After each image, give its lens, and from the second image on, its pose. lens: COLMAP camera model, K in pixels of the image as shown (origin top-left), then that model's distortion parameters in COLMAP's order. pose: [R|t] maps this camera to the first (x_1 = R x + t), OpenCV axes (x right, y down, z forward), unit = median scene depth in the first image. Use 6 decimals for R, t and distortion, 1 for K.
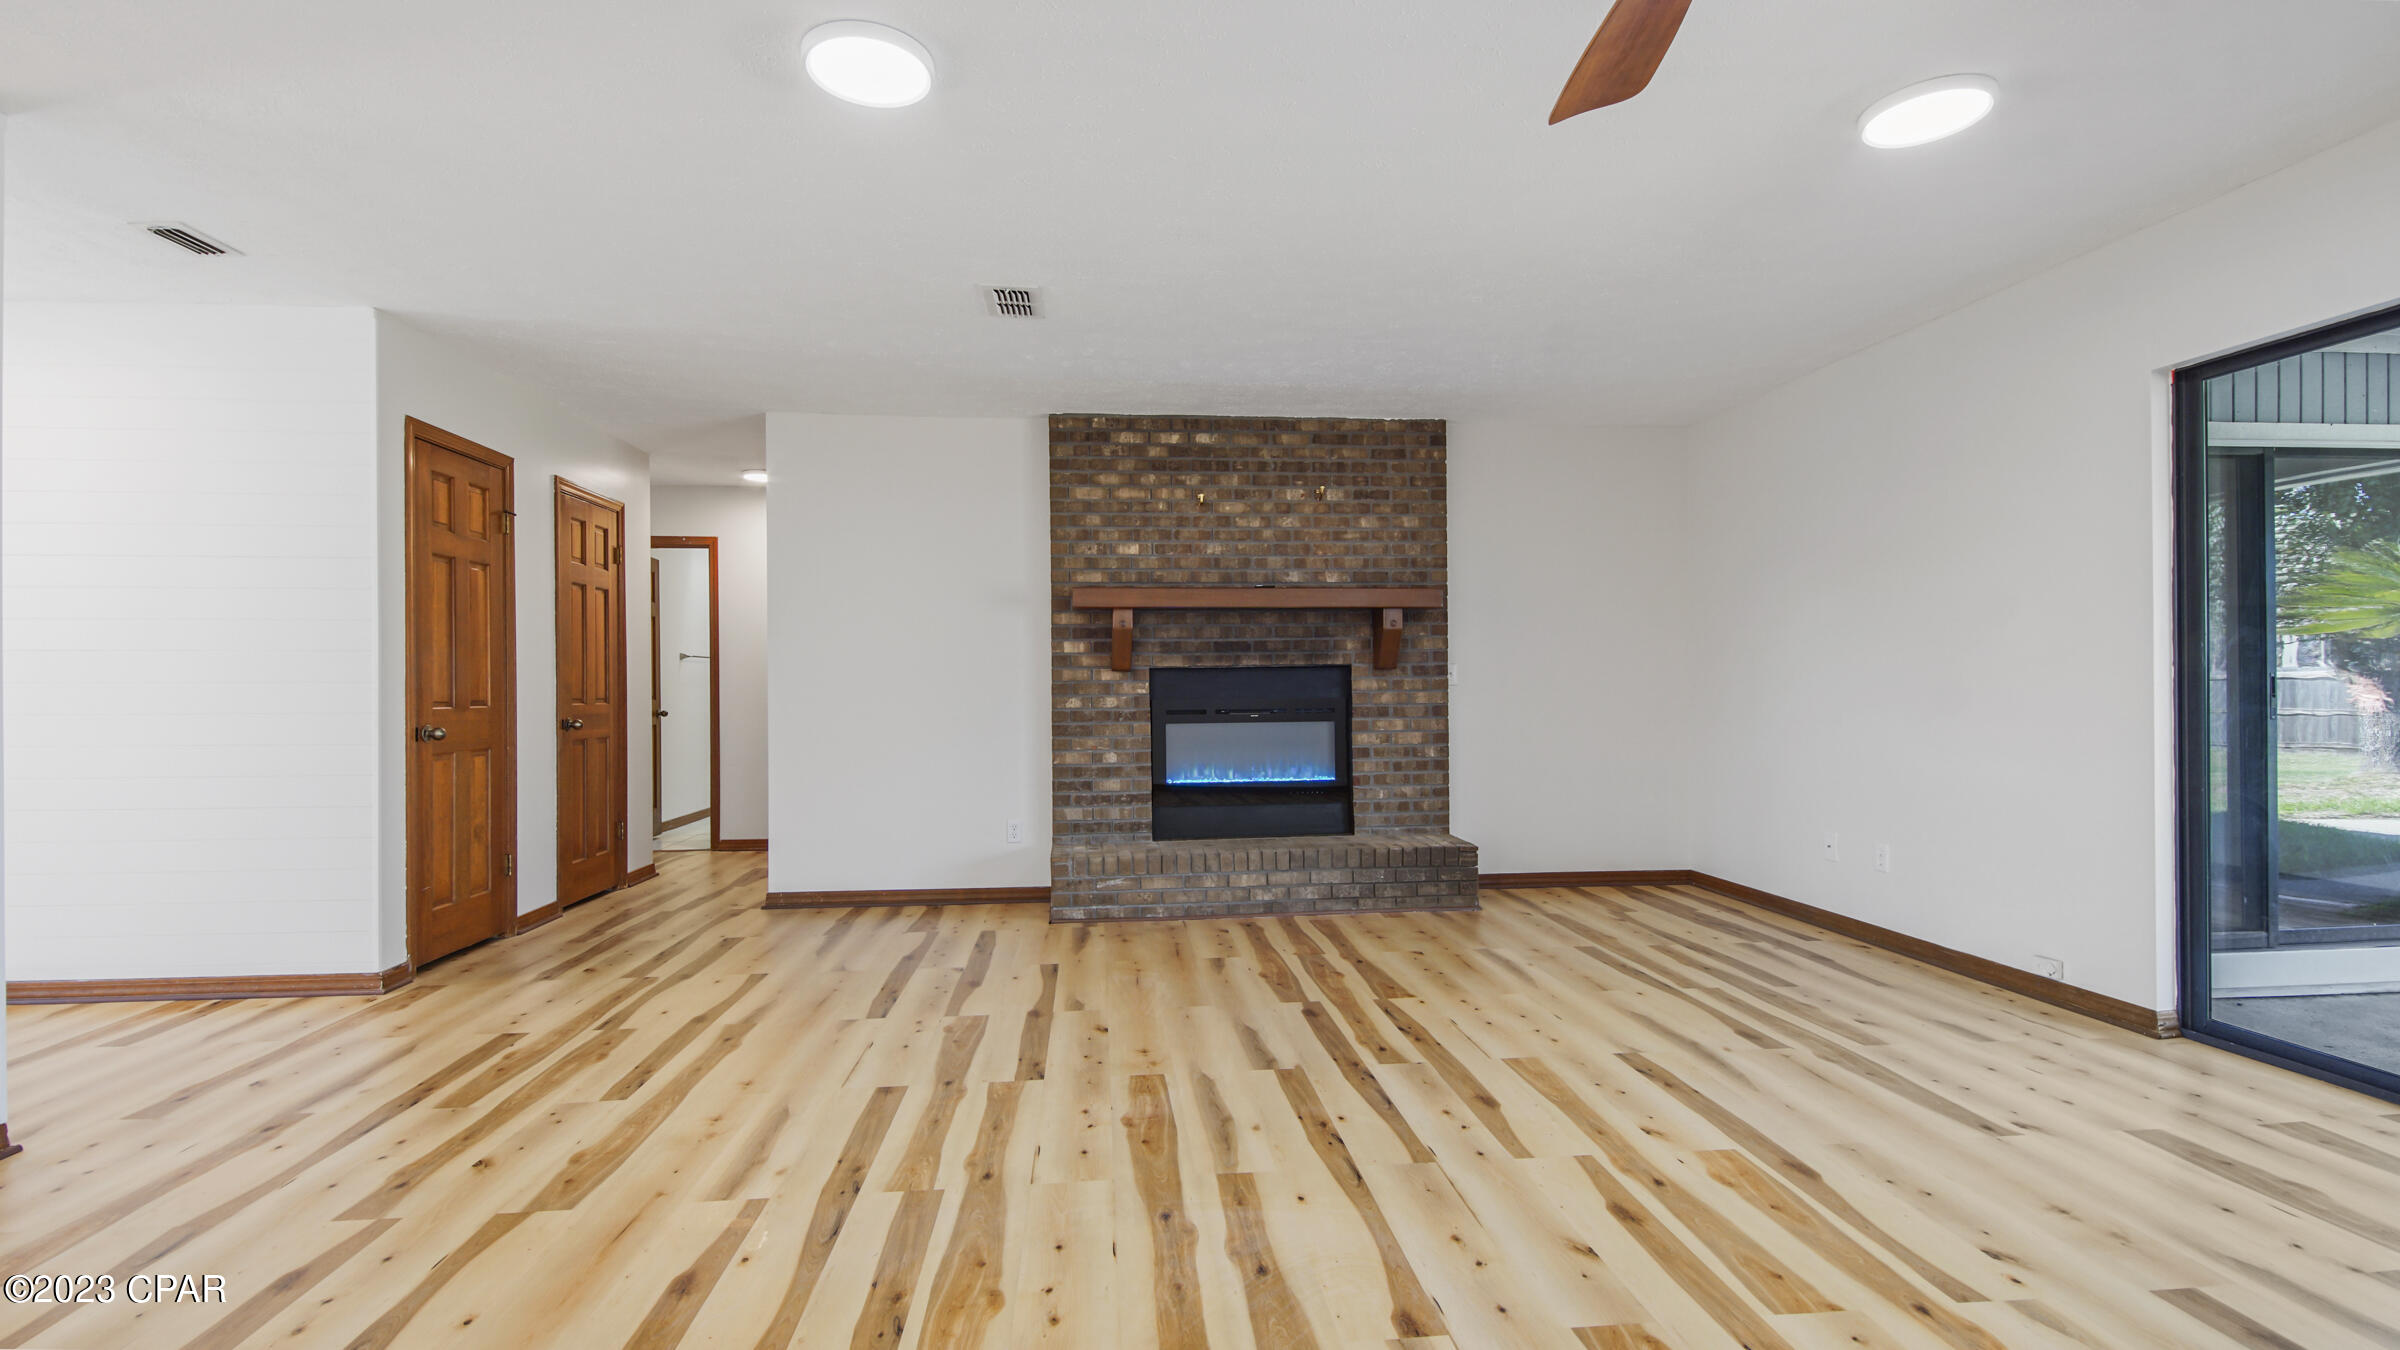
lens RADIAL K [[1051.8, 0, 1193.9], [0, 1051.8, 684.7], [0, 0, 1]] dist [0.031485, -0.019003]
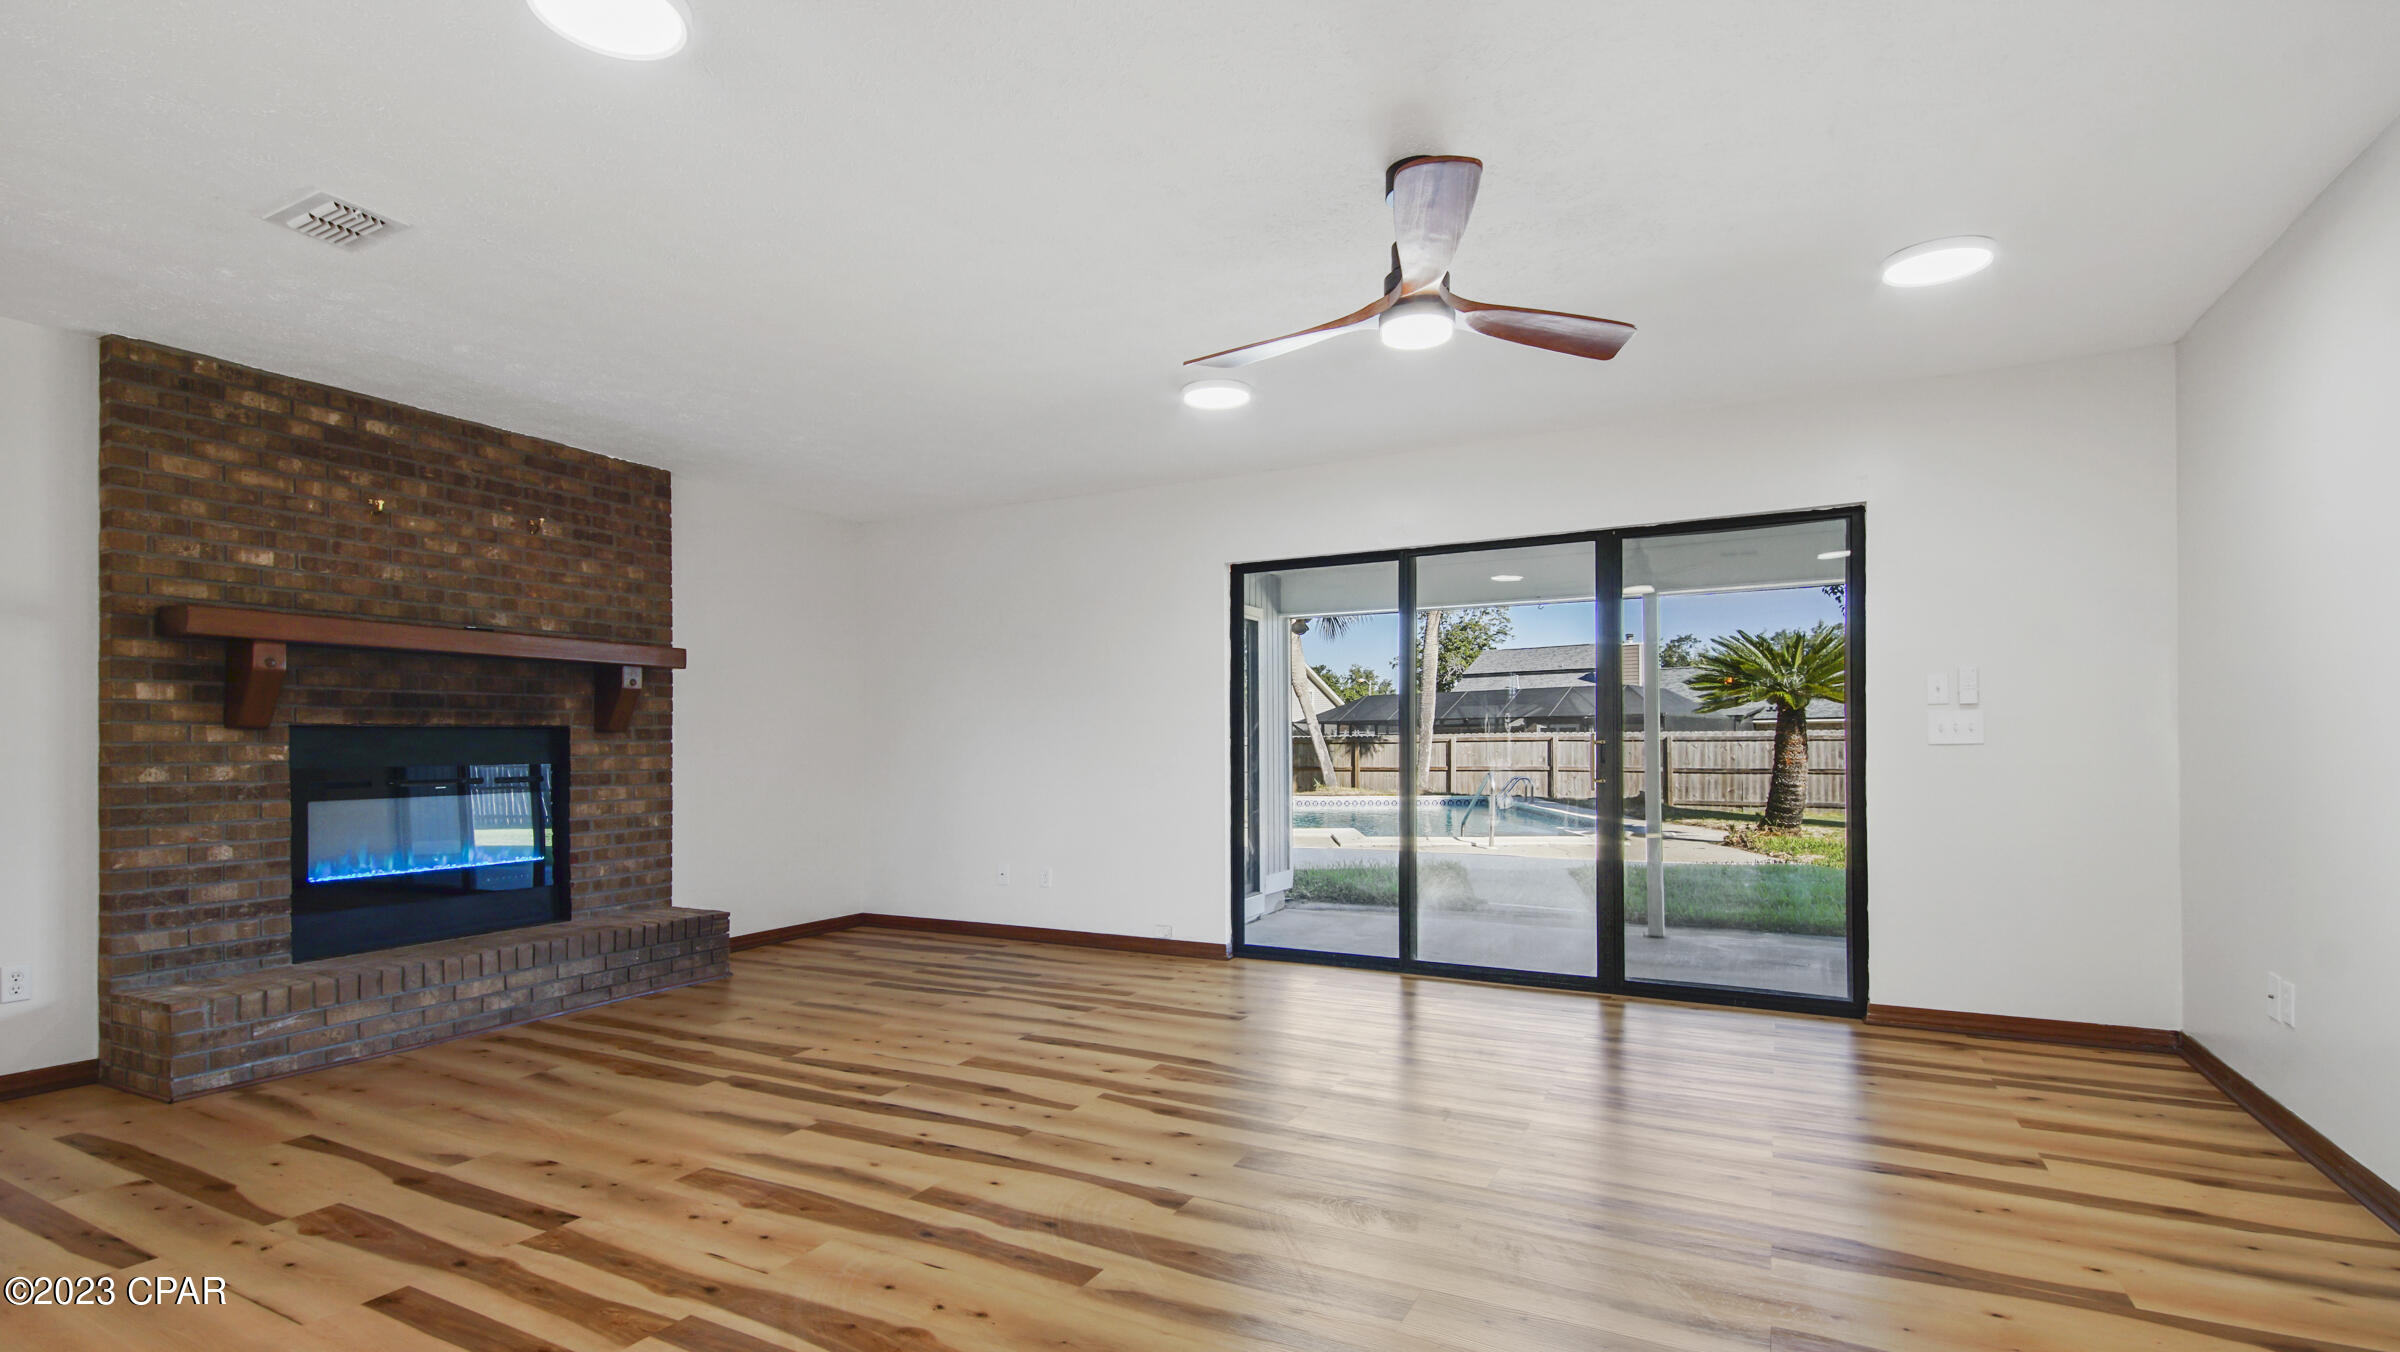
lens RADIAL K [[1066.8, 0, 1231.0], [0, 1066.8, 742.4], [0, 0, 1]] dist [0.019851, -0.018572]
pose [[0.530891, 0.008354, 0.847399, -0.323268], [-0.000391, 0.999954, -0.009613, 0.002844], [-0.847440, 0.004772, 0.530870, 0.060056]]
